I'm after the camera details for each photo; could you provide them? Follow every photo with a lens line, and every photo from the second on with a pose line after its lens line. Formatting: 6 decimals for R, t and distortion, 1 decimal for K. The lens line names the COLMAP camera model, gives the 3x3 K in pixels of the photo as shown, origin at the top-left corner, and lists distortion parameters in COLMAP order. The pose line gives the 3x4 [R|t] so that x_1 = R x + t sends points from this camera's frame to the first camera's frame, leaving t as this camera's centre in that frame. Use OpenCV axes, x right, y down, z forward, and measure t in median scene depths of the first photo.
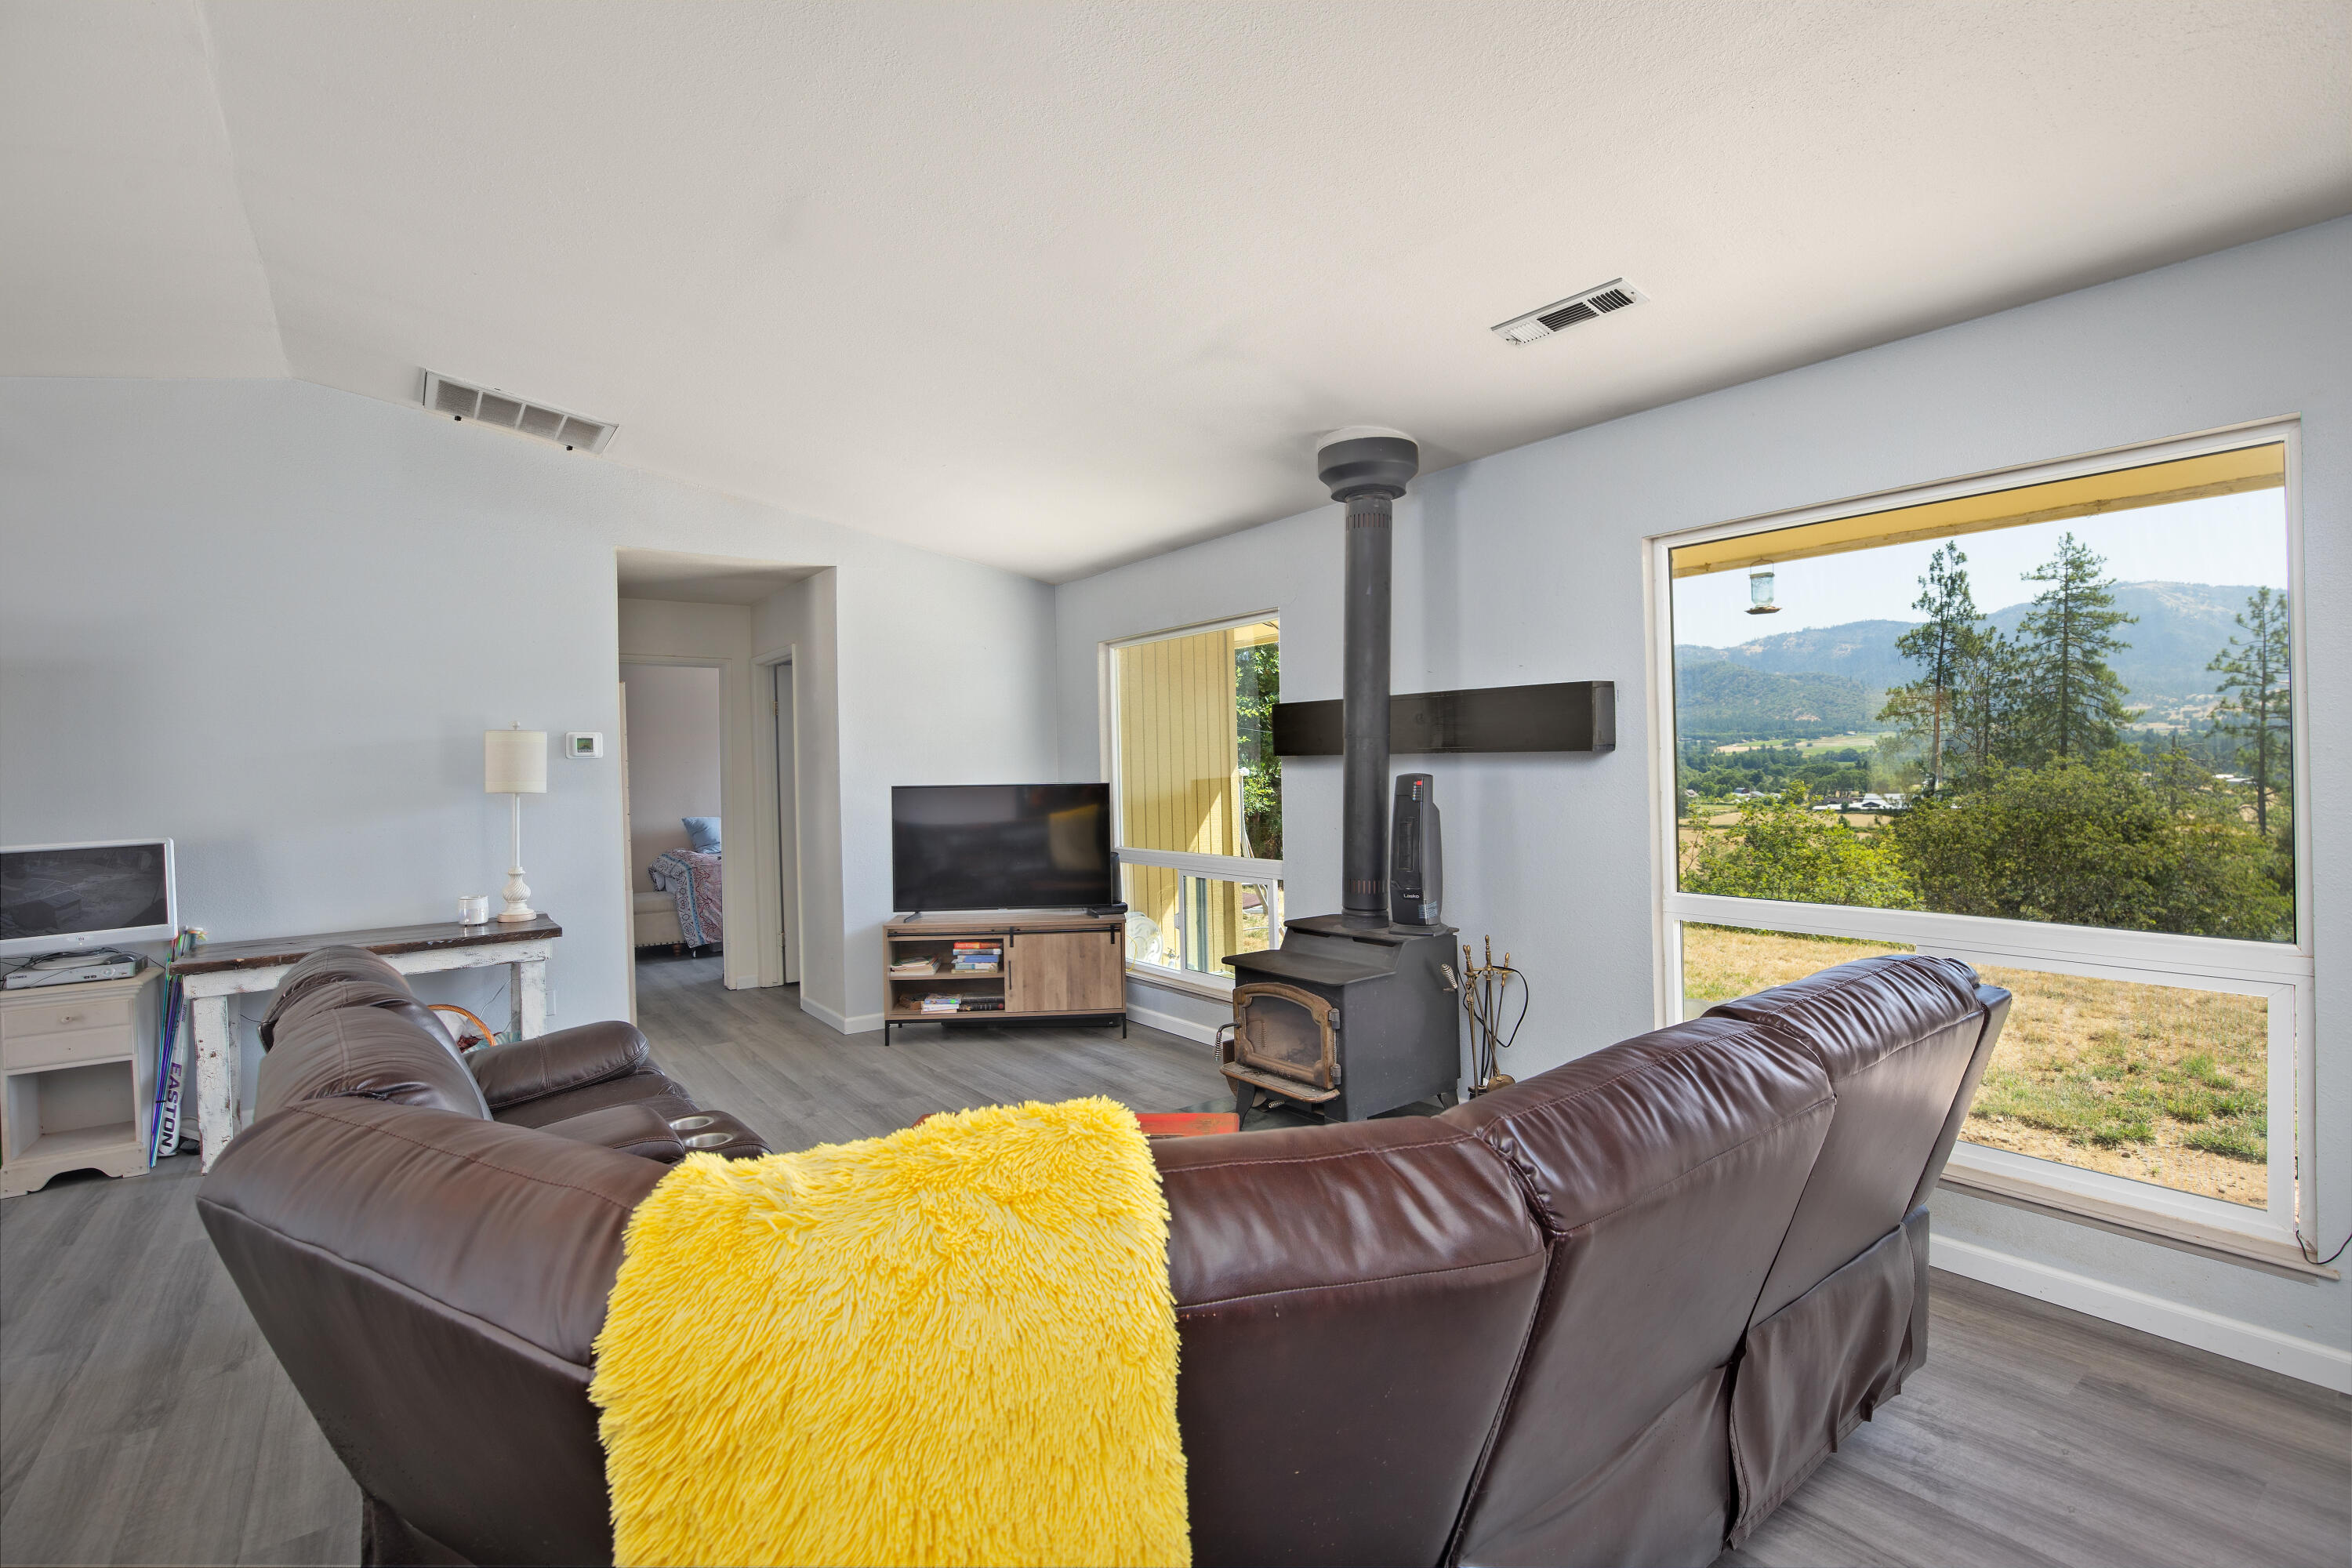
lens RADIAL K [[1077.3, 0, 1166.0], [0, 1077.3, 785.5], [0, 0, 1]] dist [-0.025453, -0.000197]
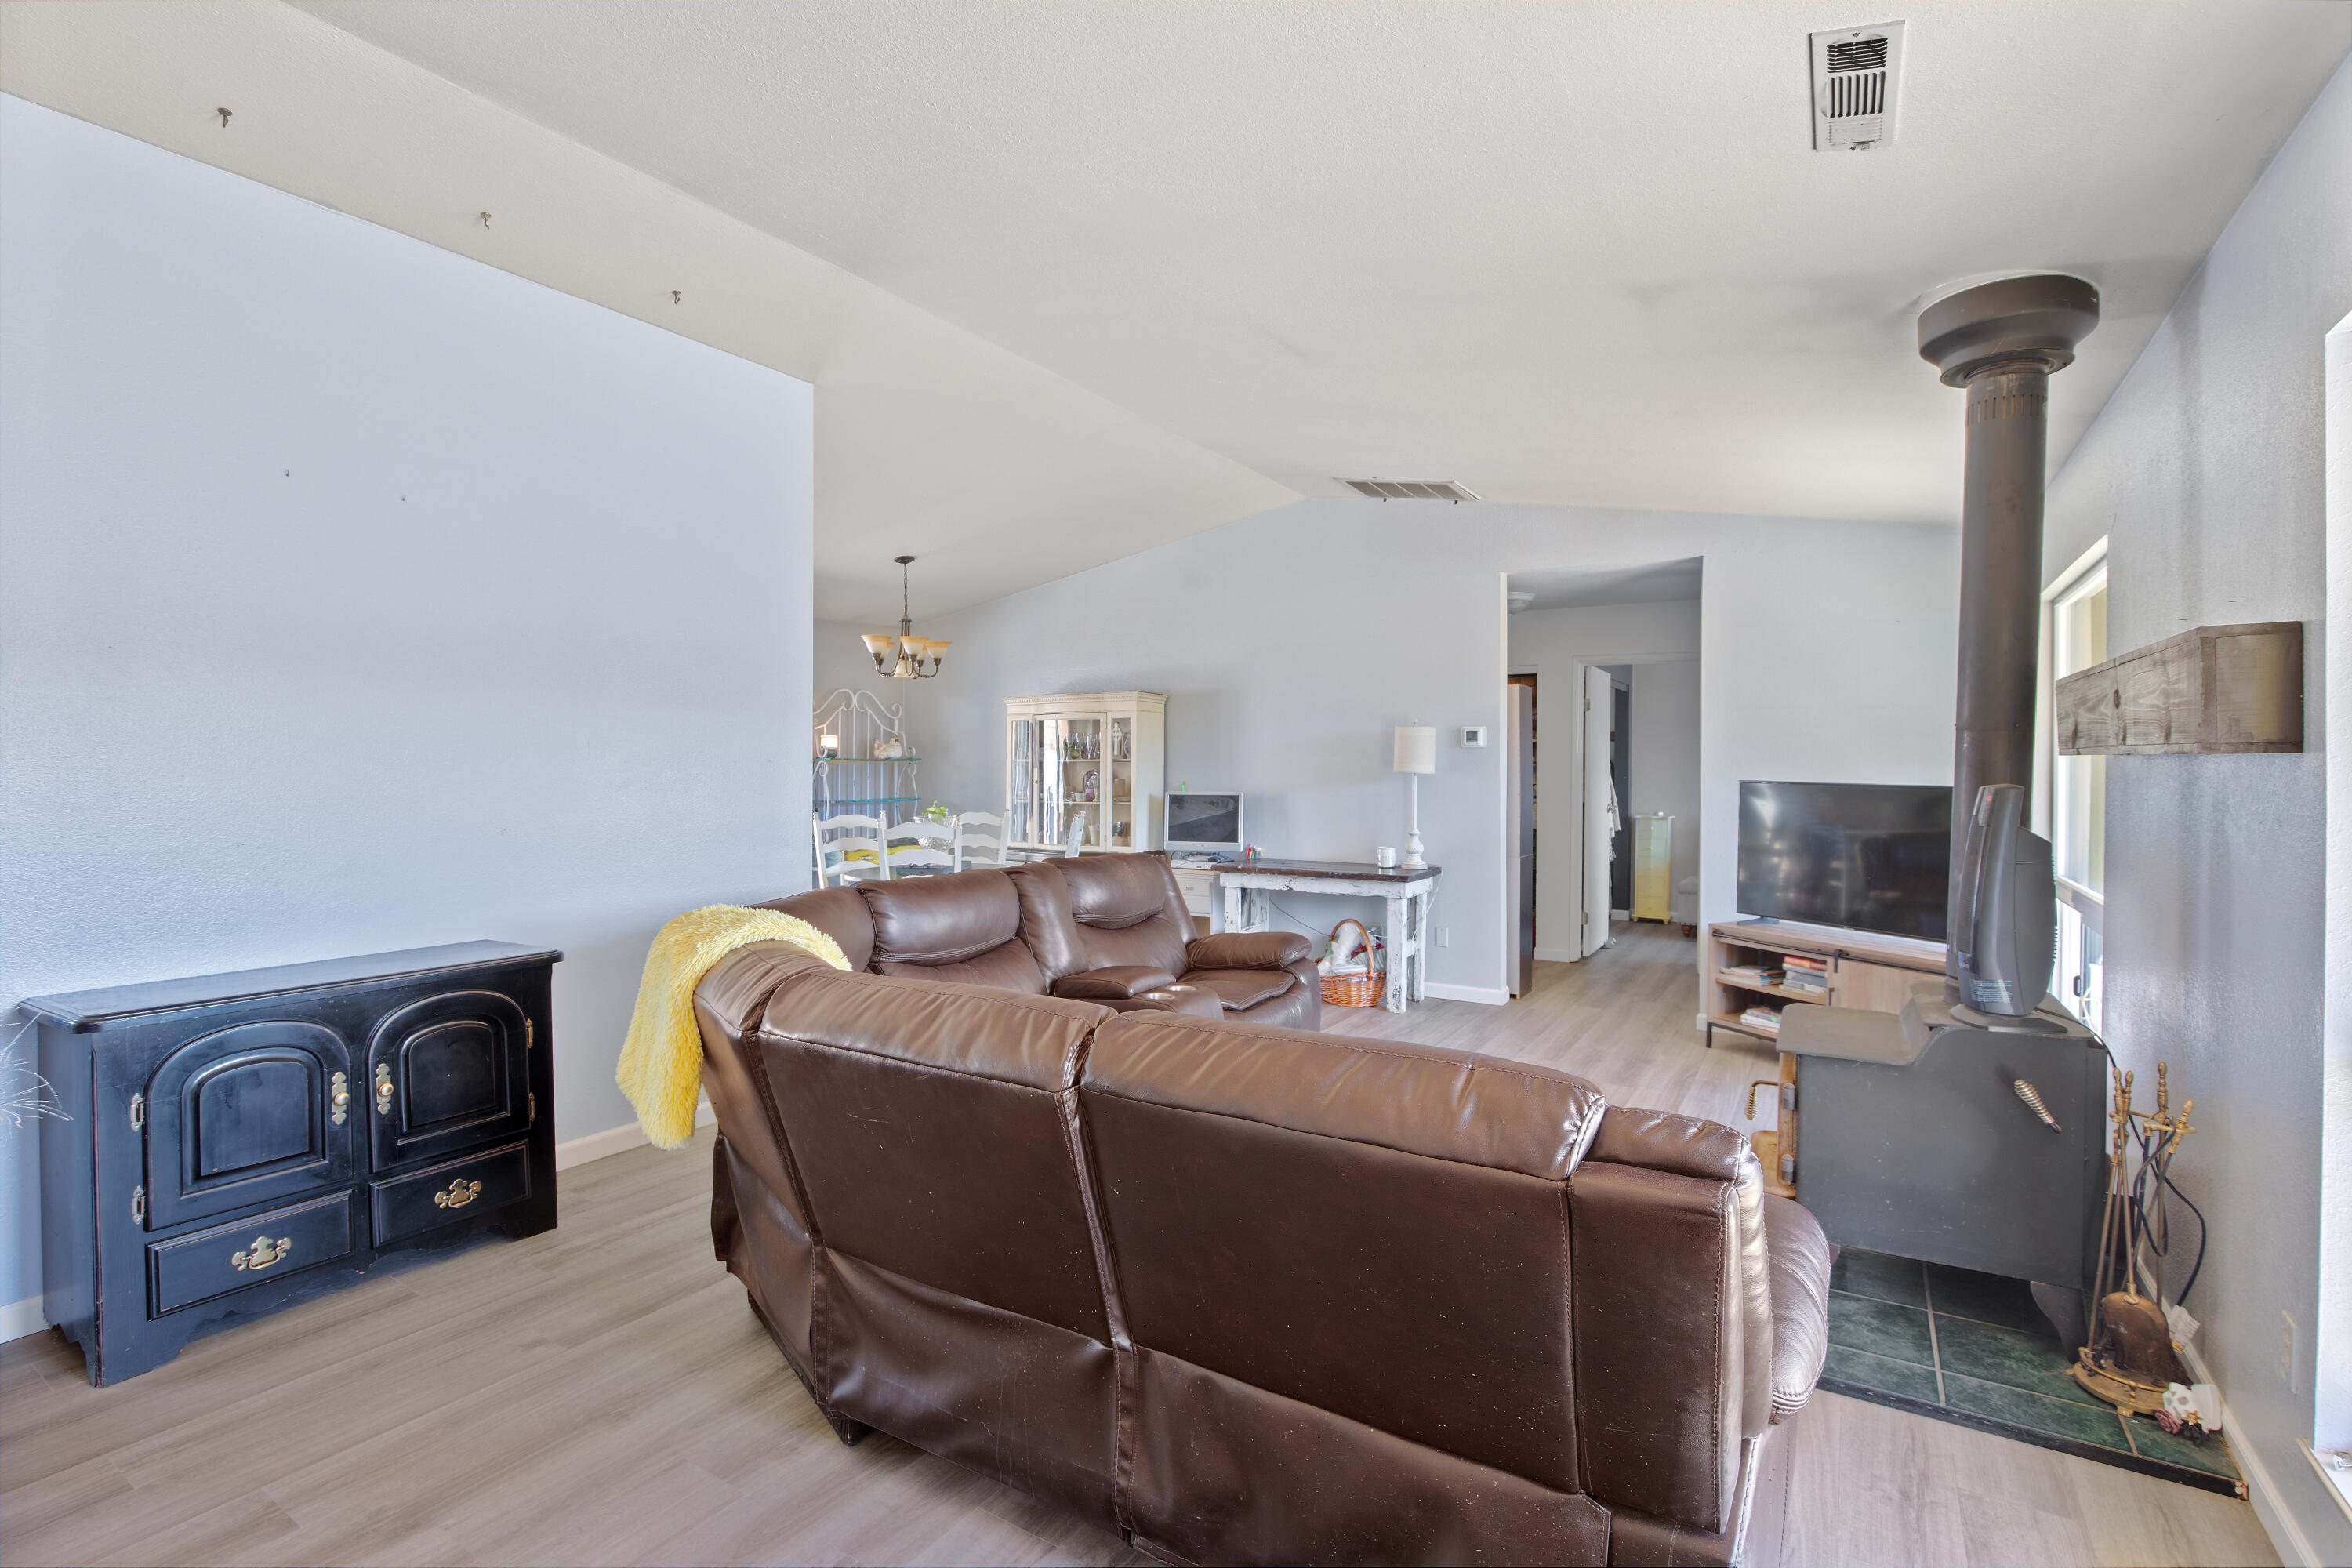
lens RADIAL K [[1077.3, 0, 1166.0], [0, 1077.3, 785.5], [0, 0, 1]] dist [-0.025453, -0.000197]
pose [[0.353048, 0.040517, -0.934727, 0.545142], [-0.031150, 0.999017, 0.031539, -0.010099], [0.935086, 0.017982, 0.353963, 0.241838]]
